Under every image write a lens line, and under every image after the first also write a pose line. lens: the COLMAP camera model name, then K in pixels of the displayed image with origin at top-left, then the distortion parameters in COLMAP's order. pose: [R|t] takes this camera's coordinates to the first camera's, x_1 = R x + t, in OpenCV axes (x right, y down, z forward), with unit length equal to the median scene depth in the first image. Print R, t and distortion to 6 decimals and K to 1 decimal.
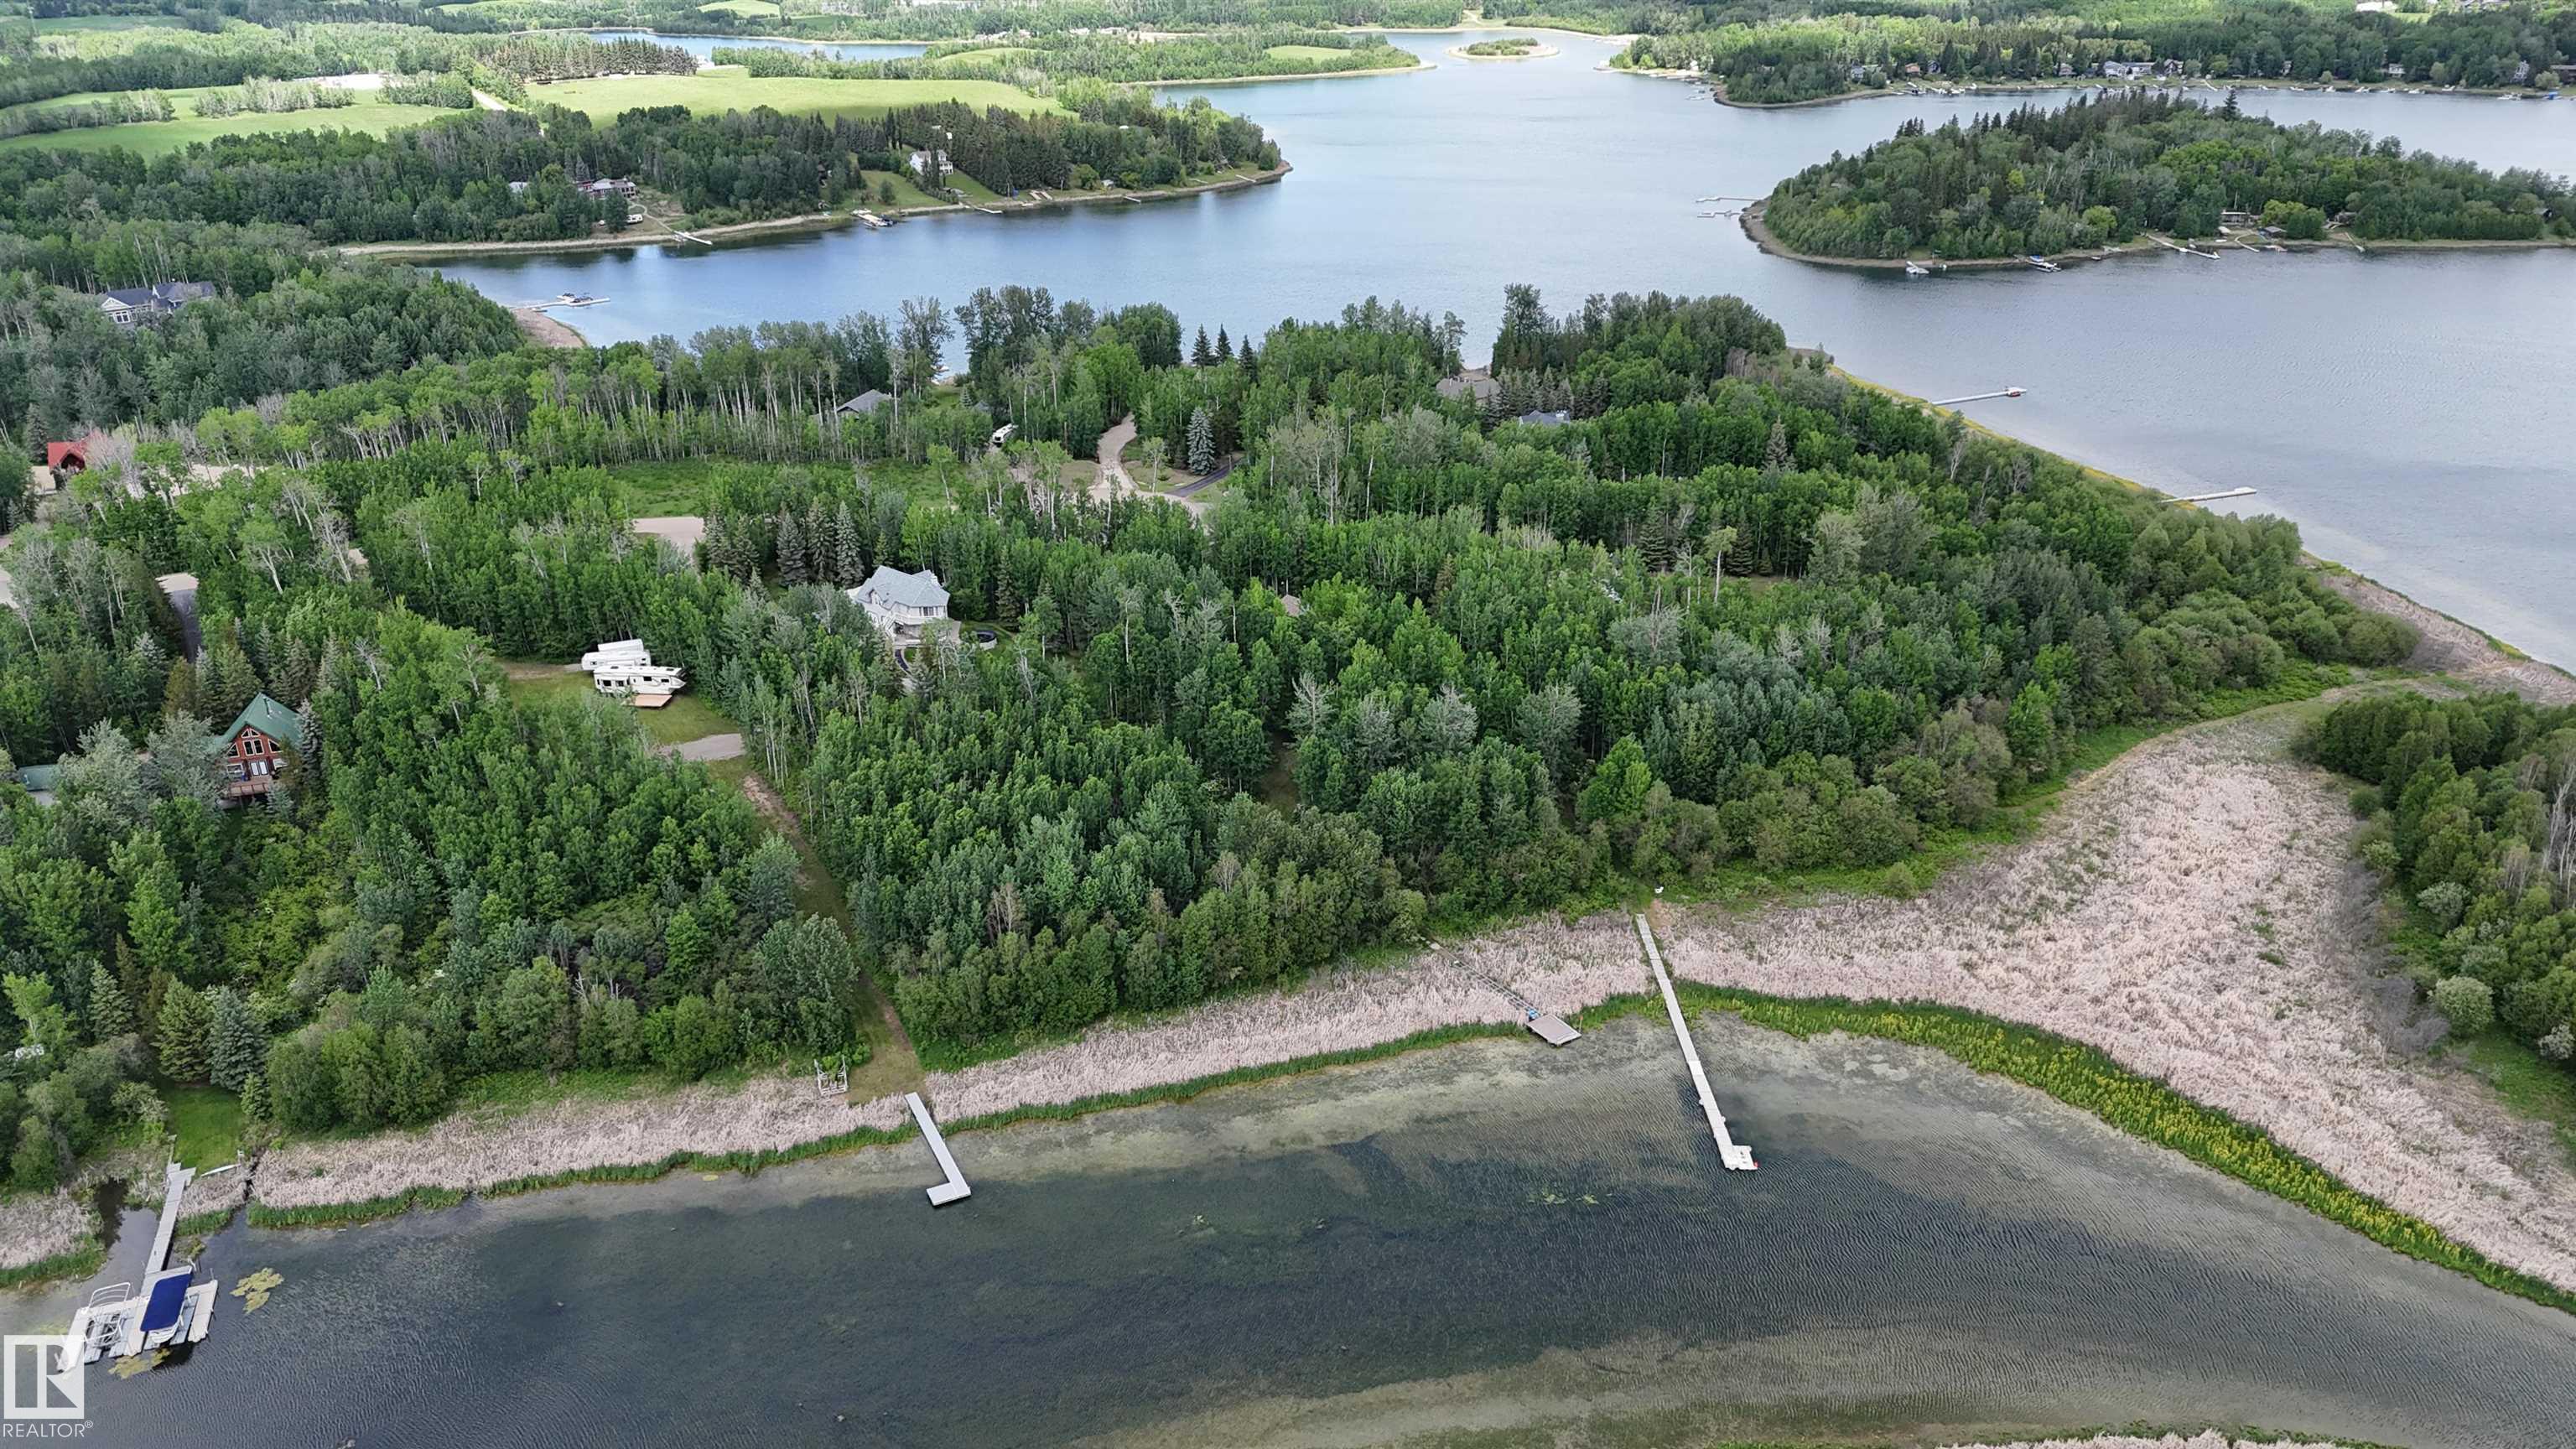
lens RADIAL K [[1909.9, 0, 1300.7], [0, 1909.9, 739.3], [0, 0, 1]] dist [0.075129, -0.073749]
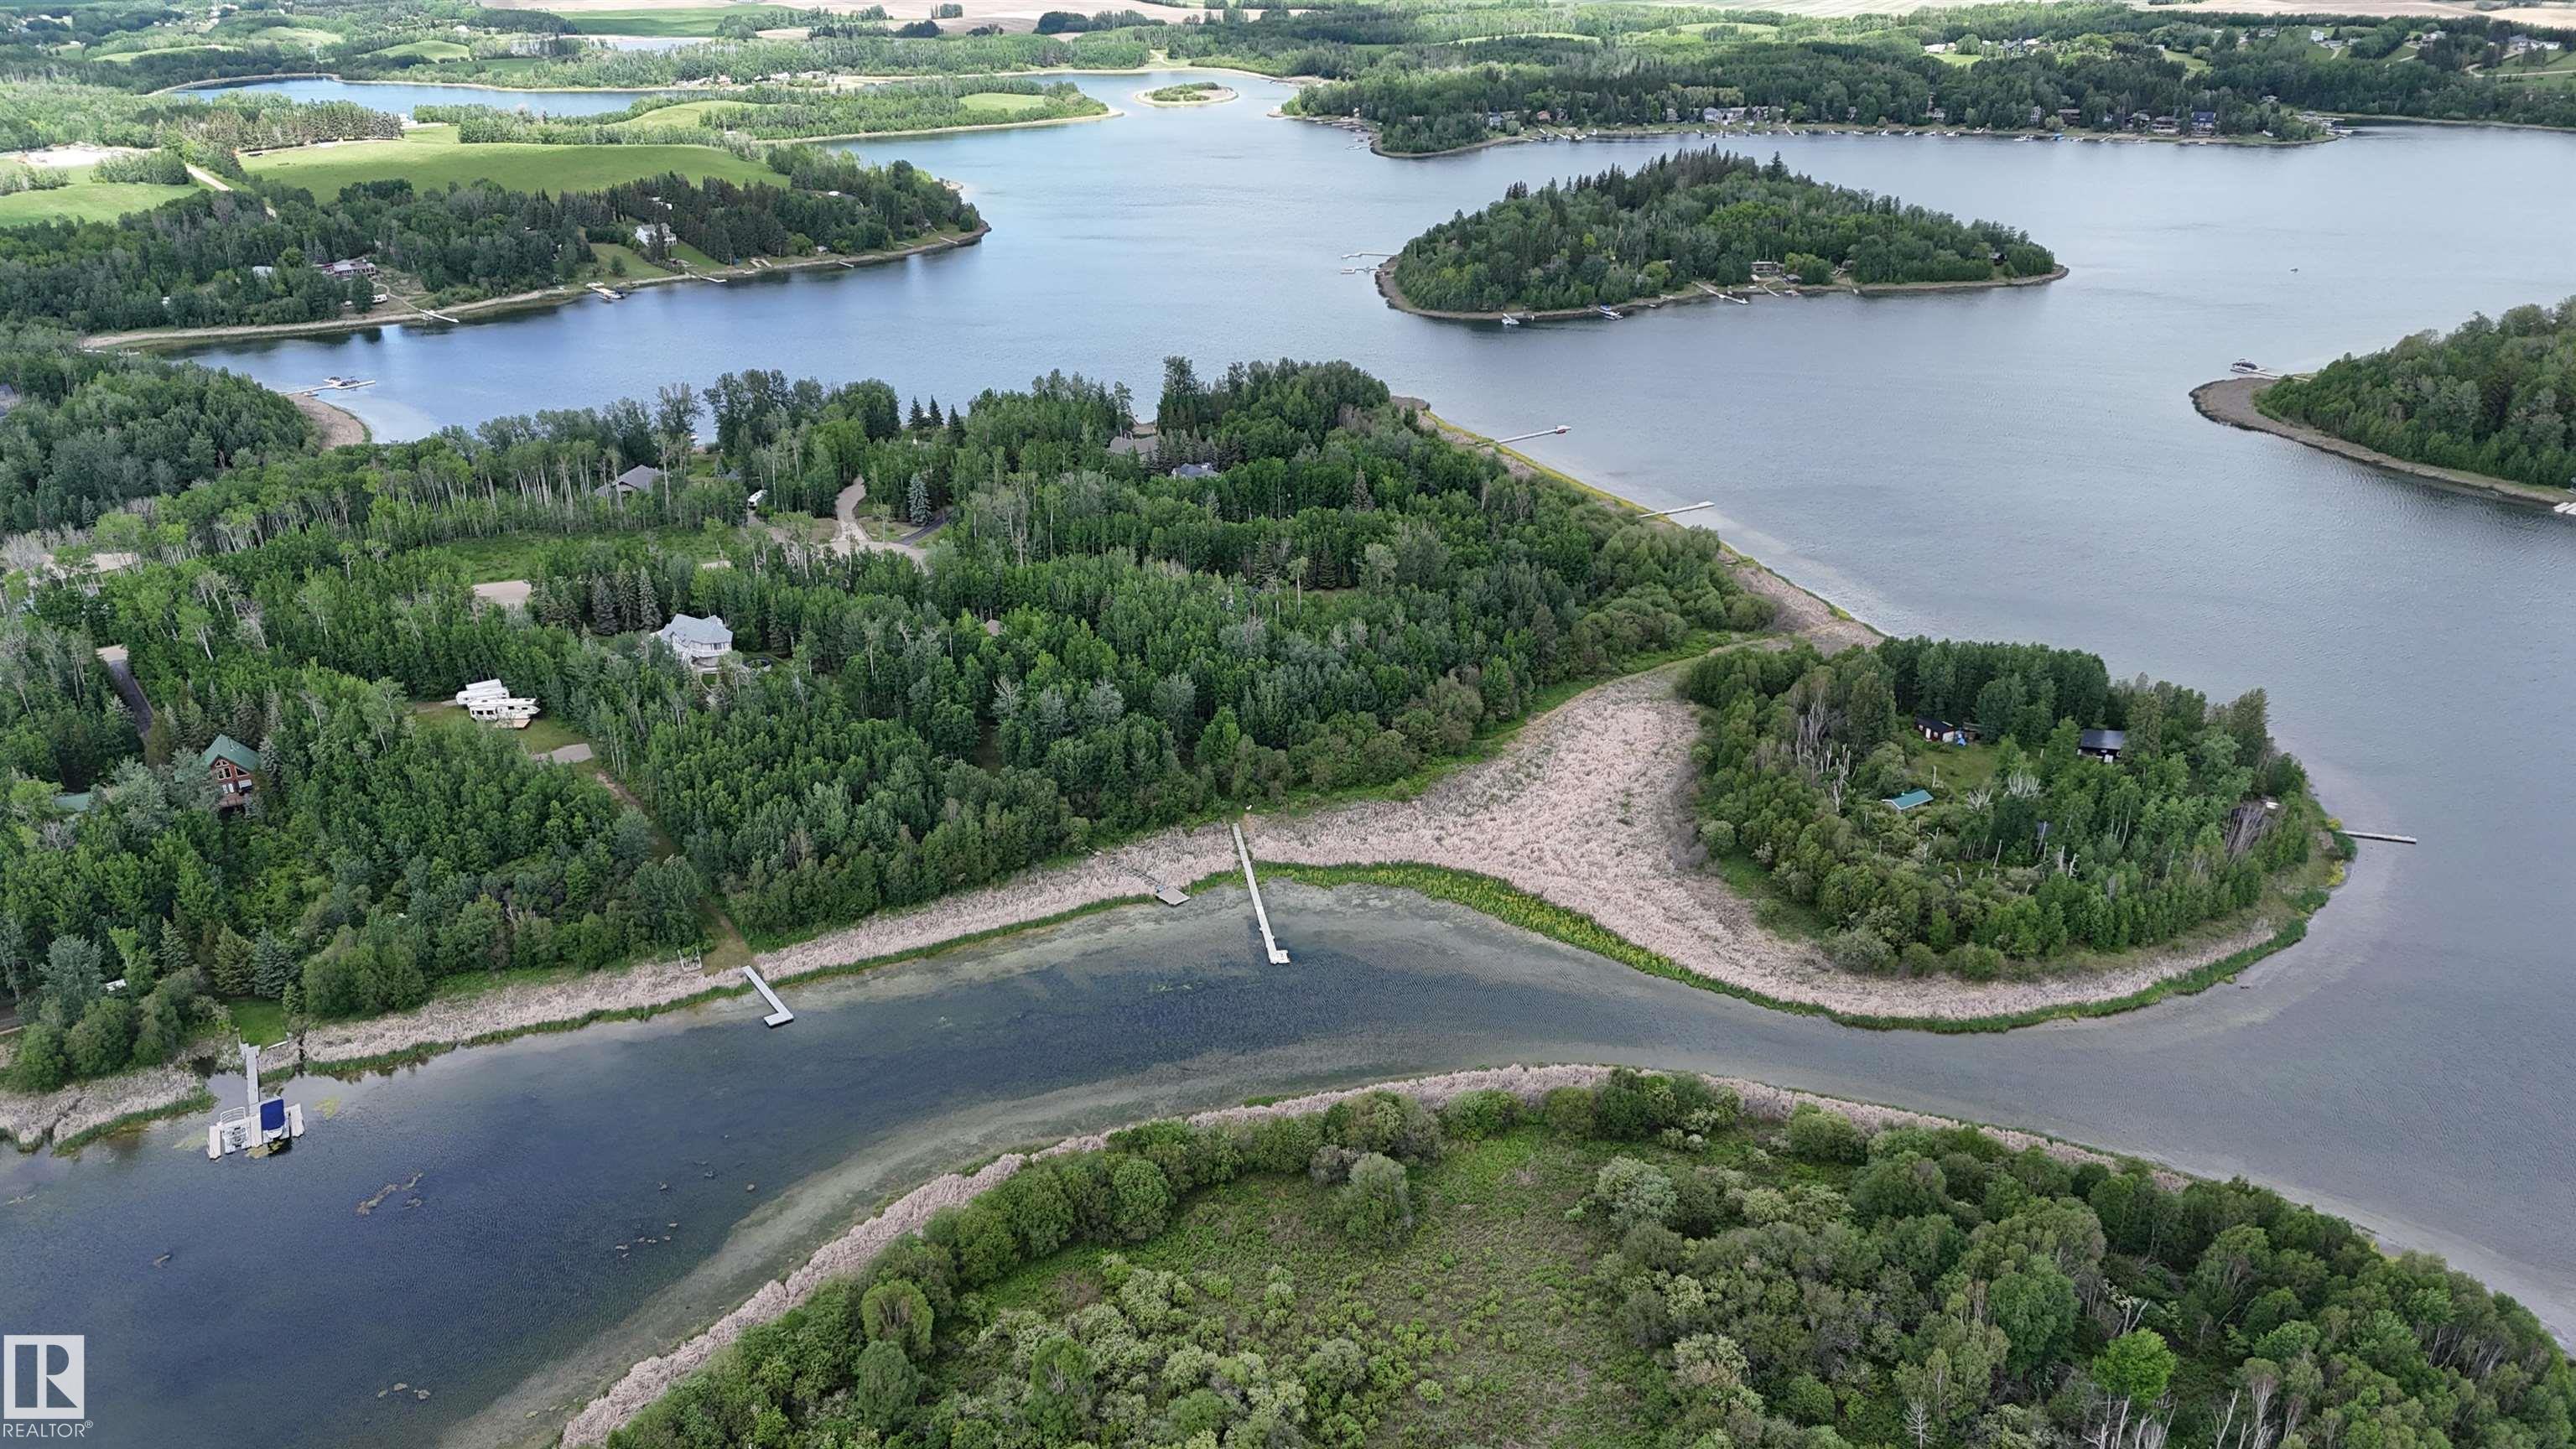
lens RADIAL K [[1909.9, 0, 1325.9], [0, 1909.9, 738.5], [0, 0, 1]] dist [0.075129, -0.073749]
pose [[0.987849, -0.061406, 0.142770, 0.033740], [0.061461, 0.998101, 0.004029, 0.020428], [-0.142747, 0.004795, 0.989748, -0.439743]]
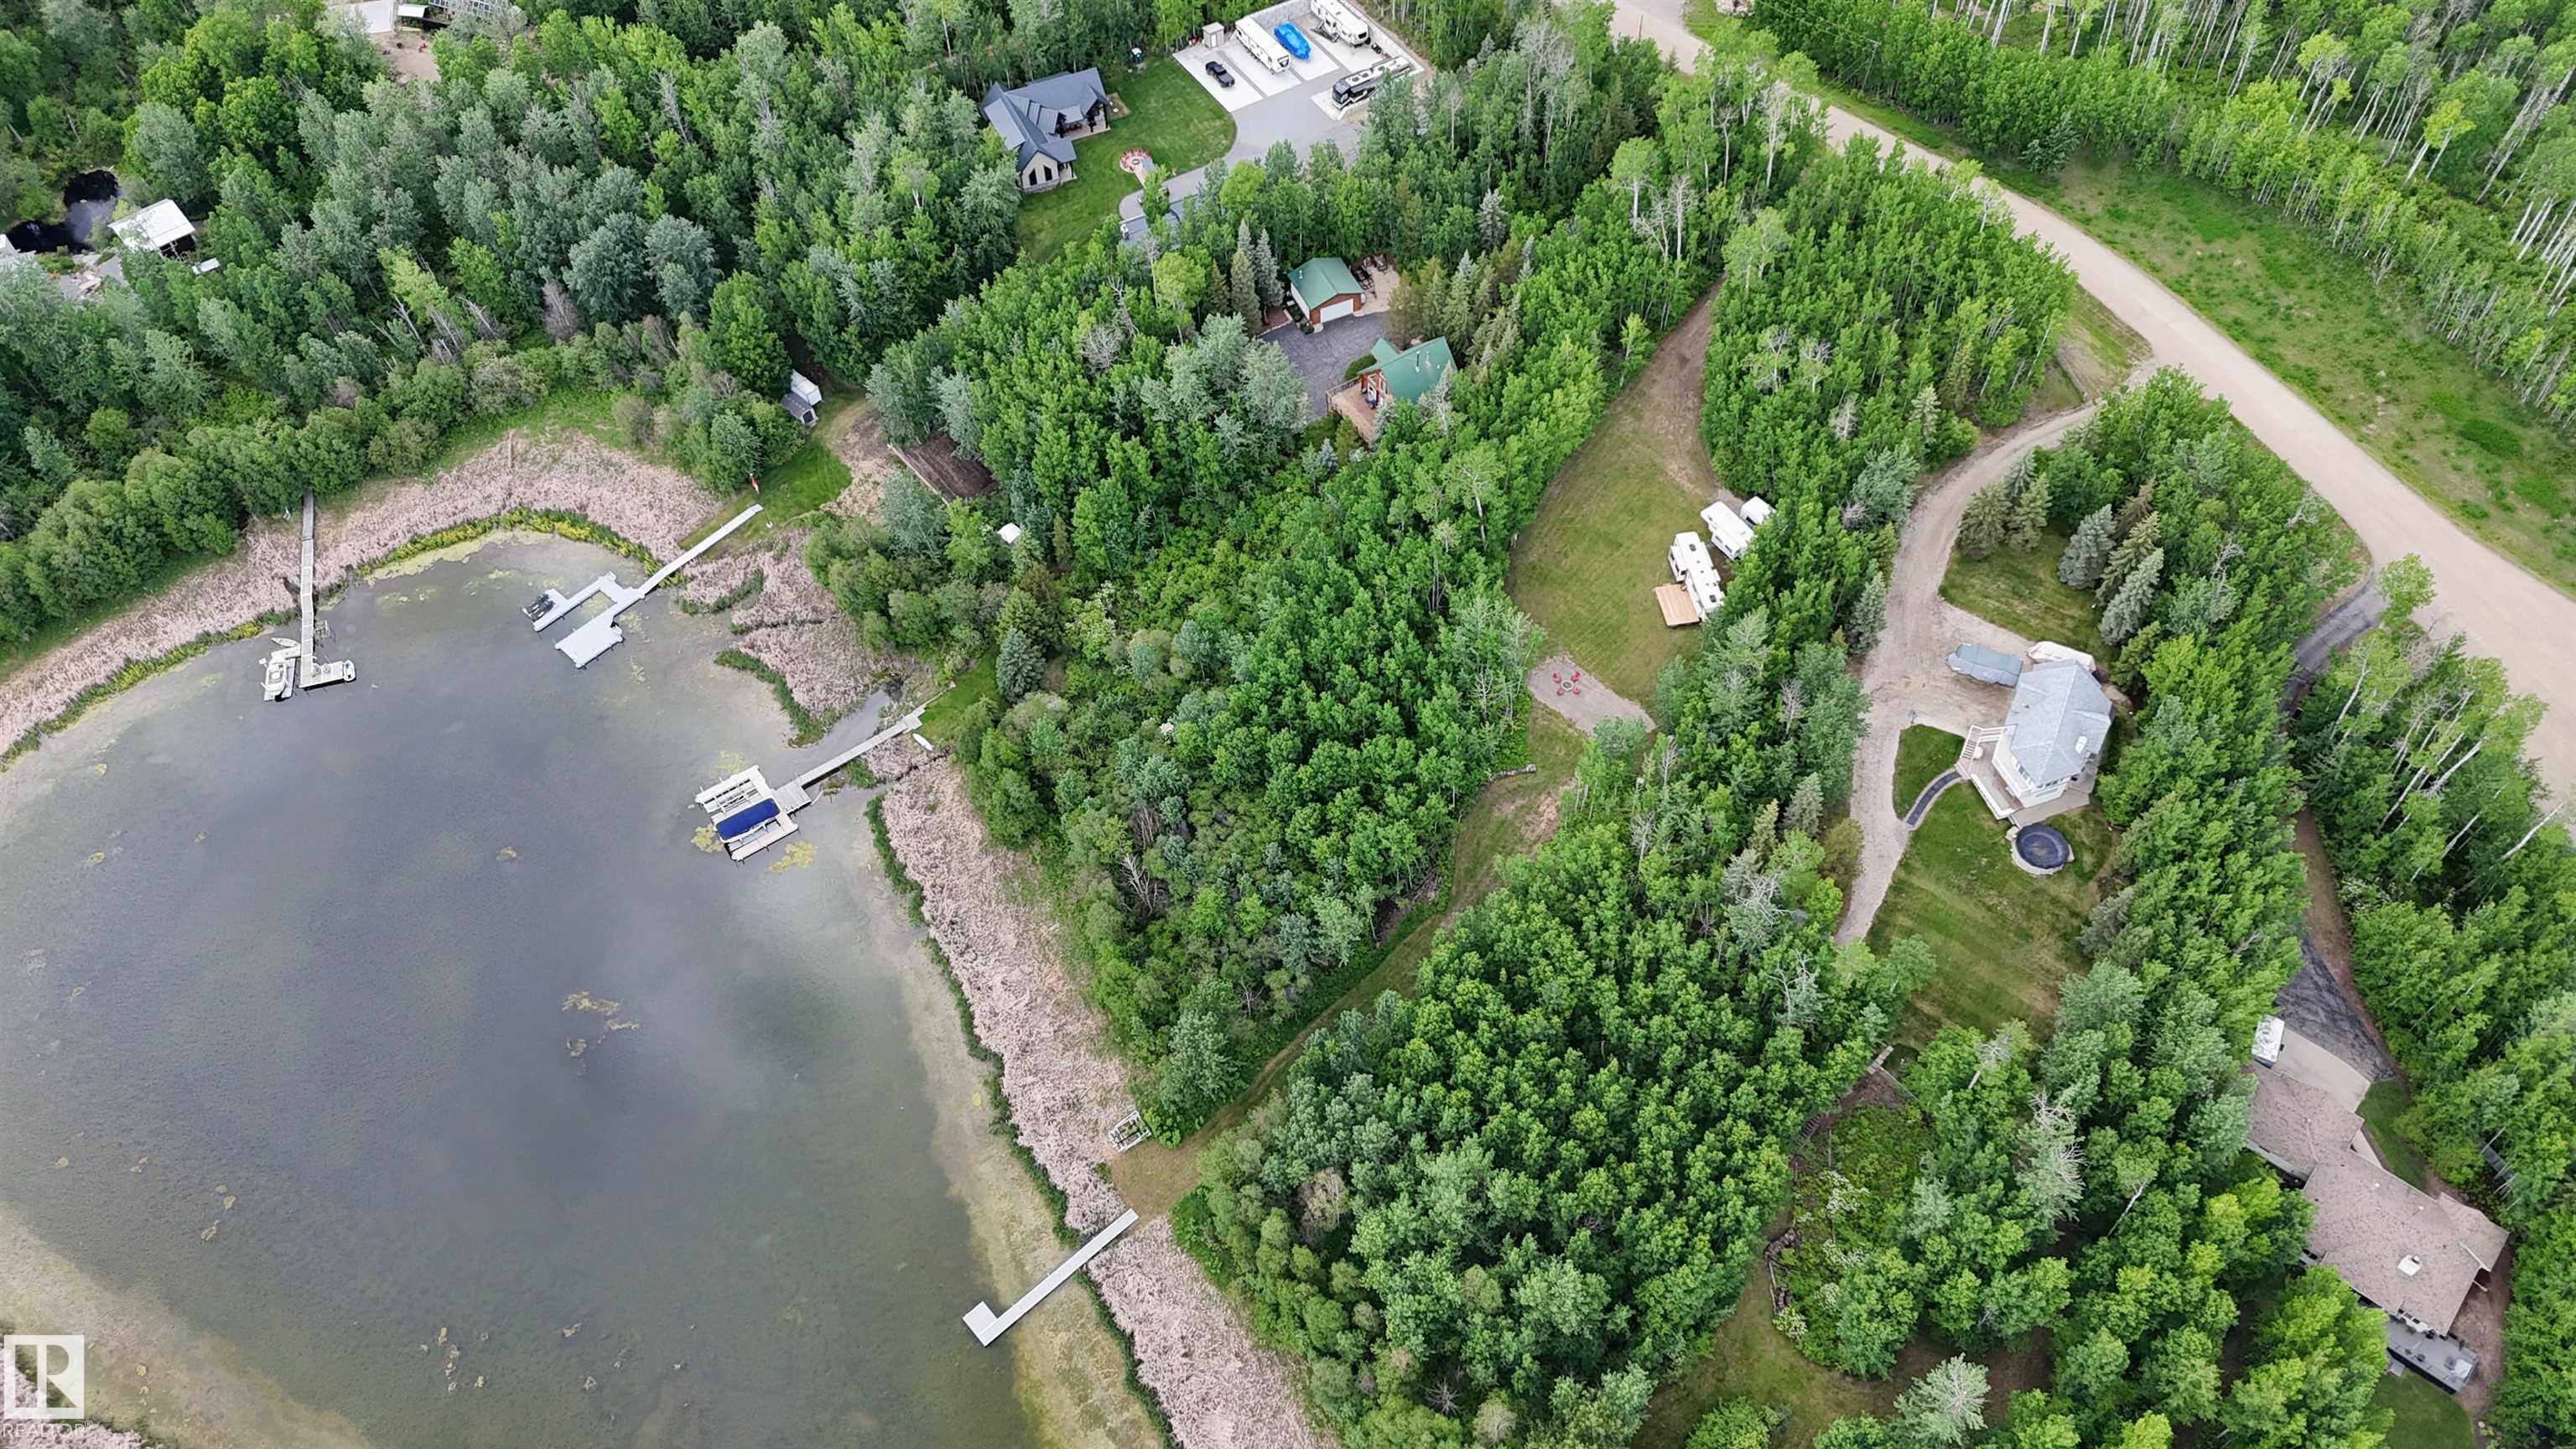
lens RADIAL K [[1909.9, 0, 1285.5], [0, 1909.9, 712.4], [0, 0, 1]] dist [0.075129, -0.073749]
pose [[0.262486, 0.777900, -0.570941, 0.134281], [-0.362131, 0.627854, 0.688956, -0.516535], [0.894406, 0.025914, 0.446505, 0.480706]]
